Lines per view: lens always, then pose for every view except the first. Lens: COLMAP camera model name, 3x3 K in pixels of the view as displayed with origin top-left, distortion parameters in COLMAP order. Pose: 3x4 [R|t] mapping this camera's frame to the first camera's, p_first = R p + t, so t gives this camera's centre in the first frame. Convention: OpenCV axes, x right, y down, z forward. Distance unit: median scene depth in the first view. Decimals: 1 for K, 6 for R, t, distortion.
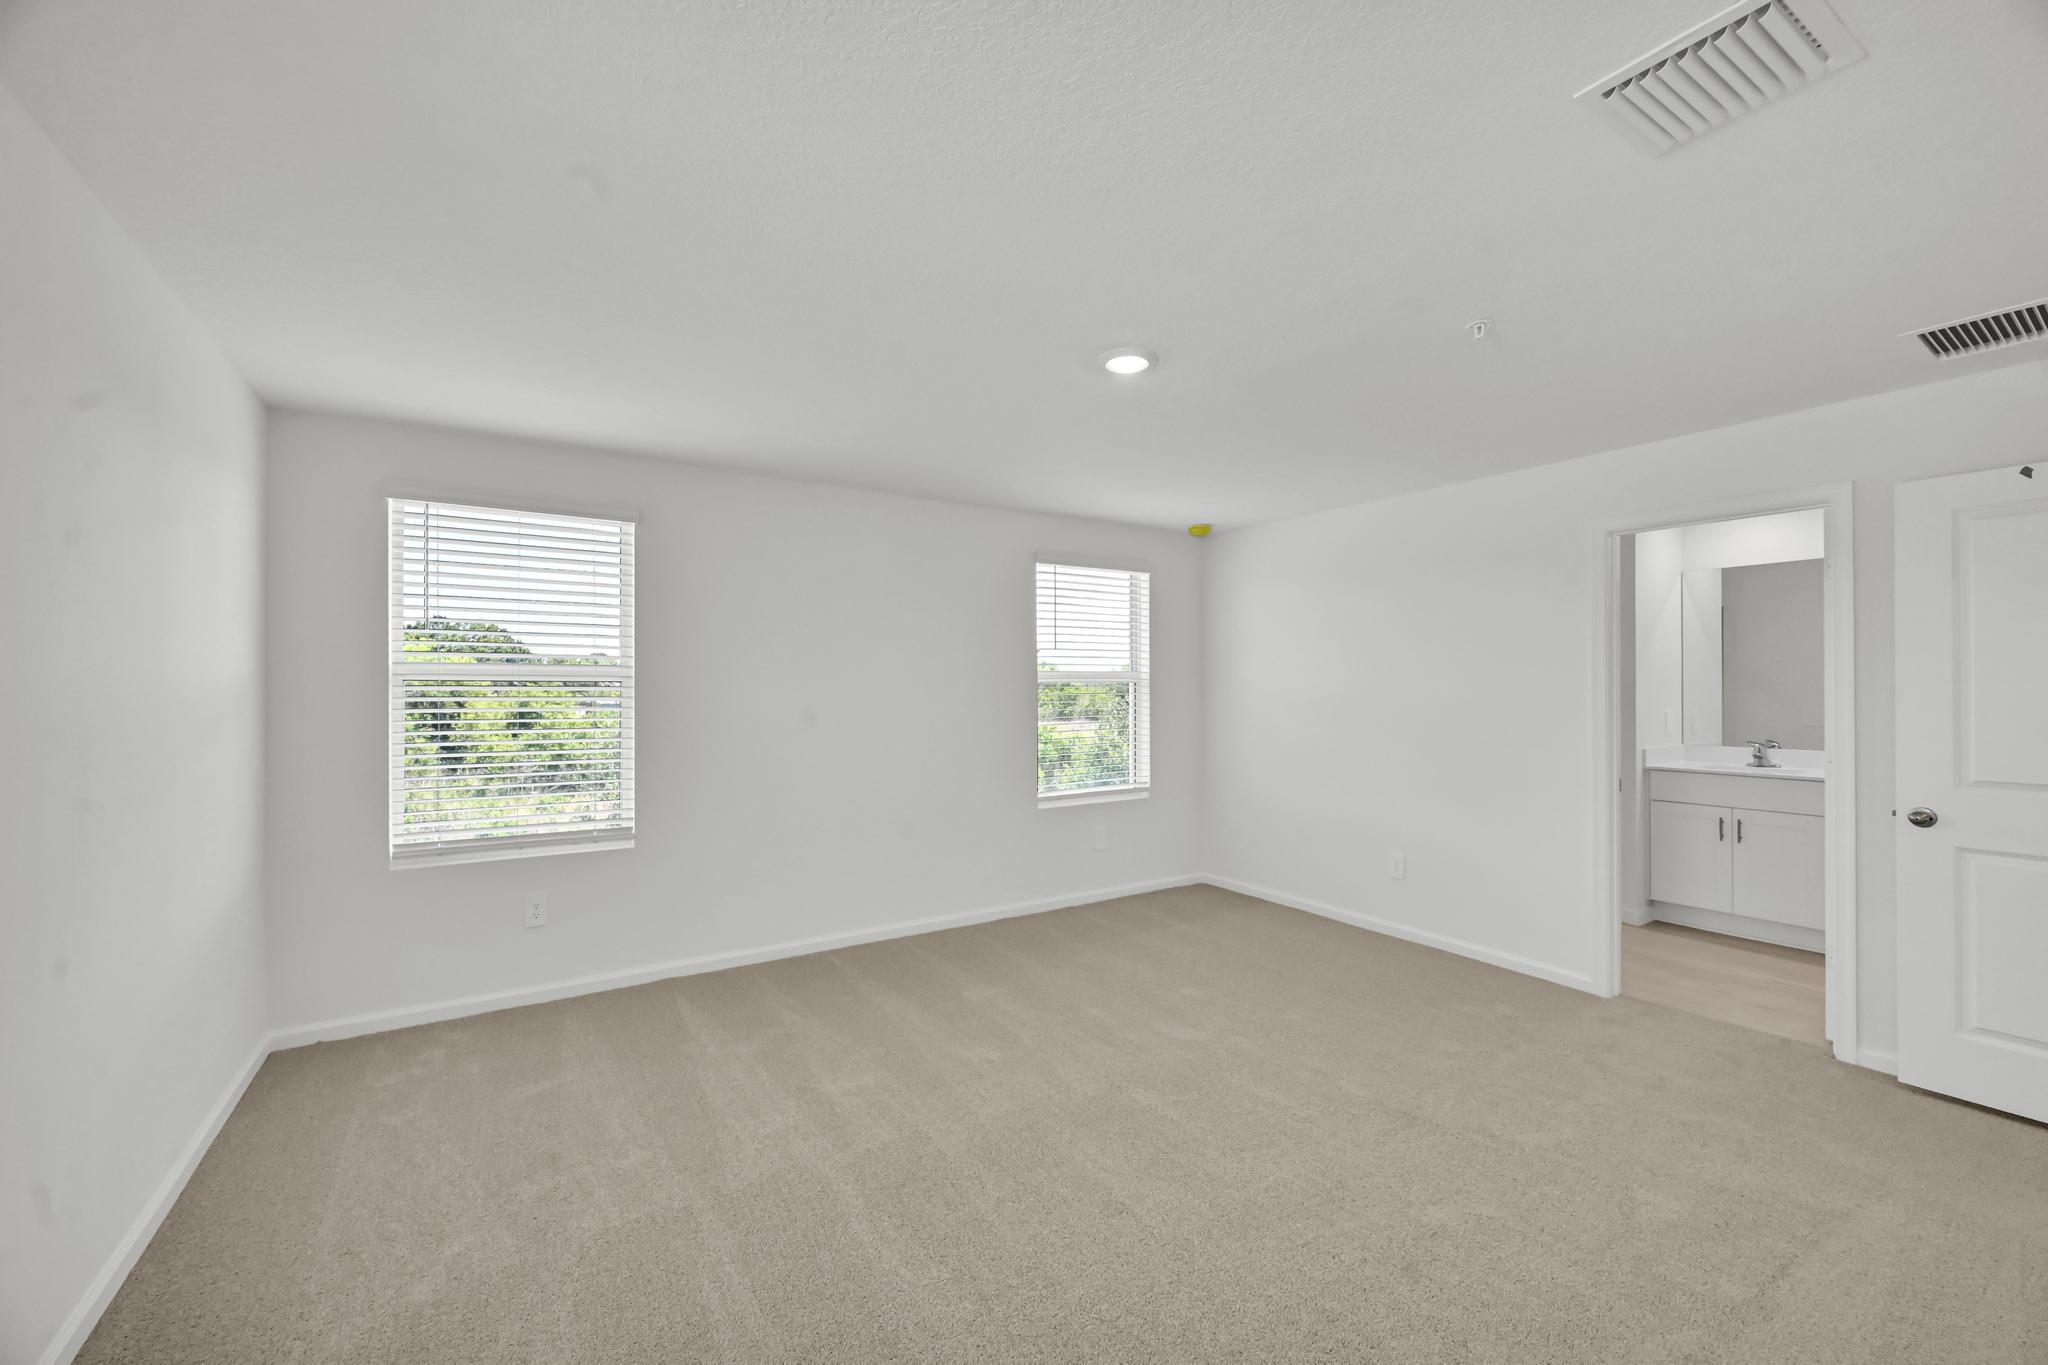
lens RADIAL K [[824.2, 0, 1019.1], [0, 824.2, 678.6], [0, 0, 1]] dist [0.000199, -0.000252]
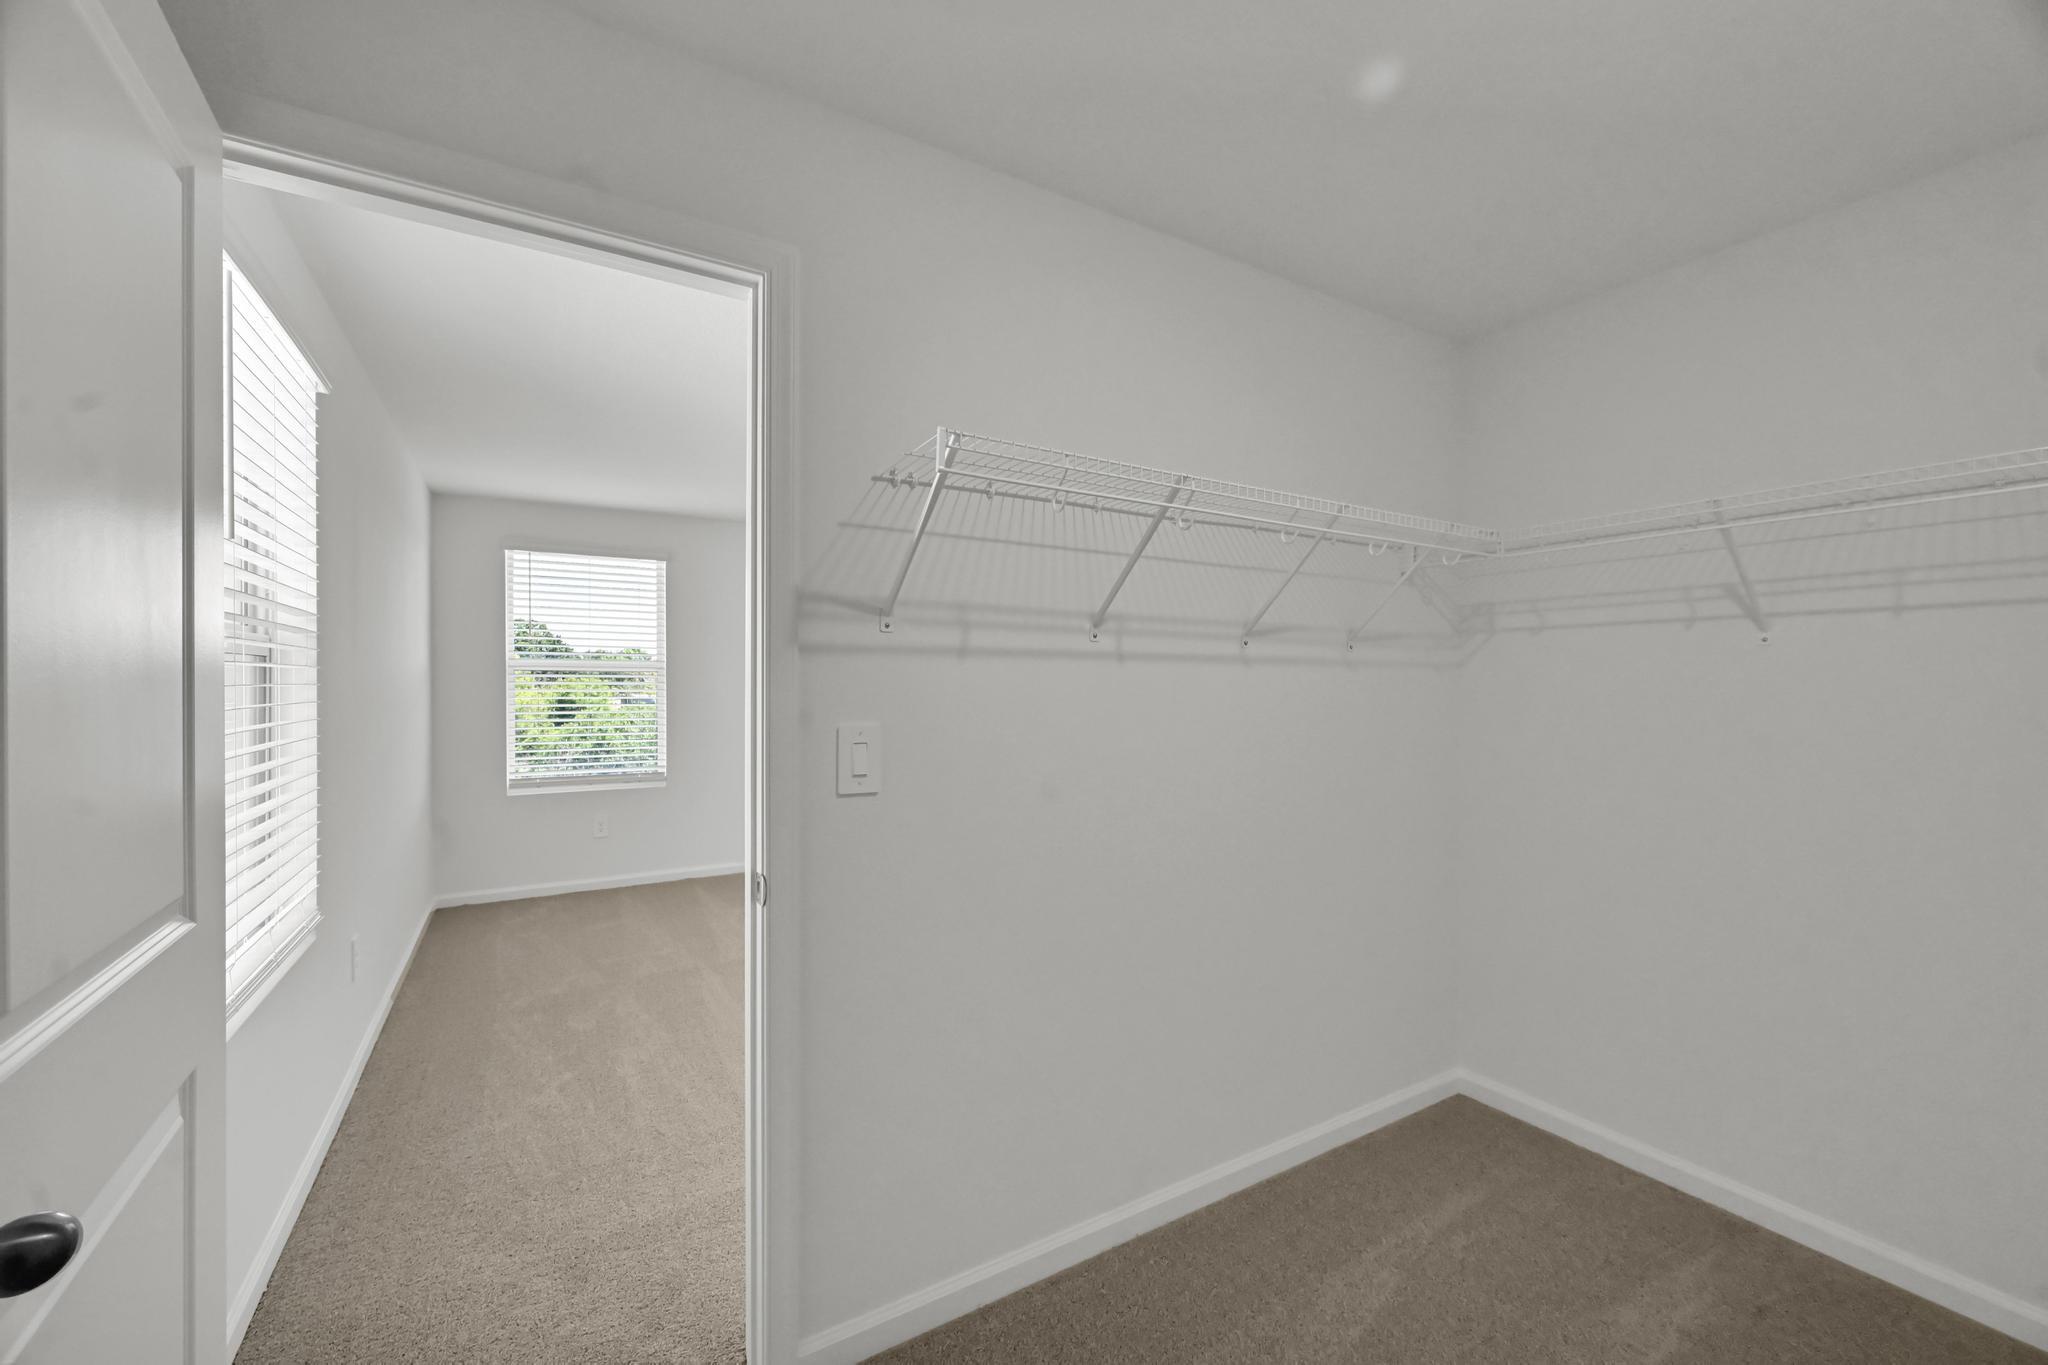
lens RADIAL K [[824.2, 0, 1023.6], [0, 824.2, 689.0], [0, 0, 1]] dist [0.000199, -0.000252]
pose [[0.999542, 0.004285, -0.029946, 0.228612], [-0.003721, 0.999815, 0.018892, 0.004428], [0.030022, -0.018772, 0.999373, -0.480367]]
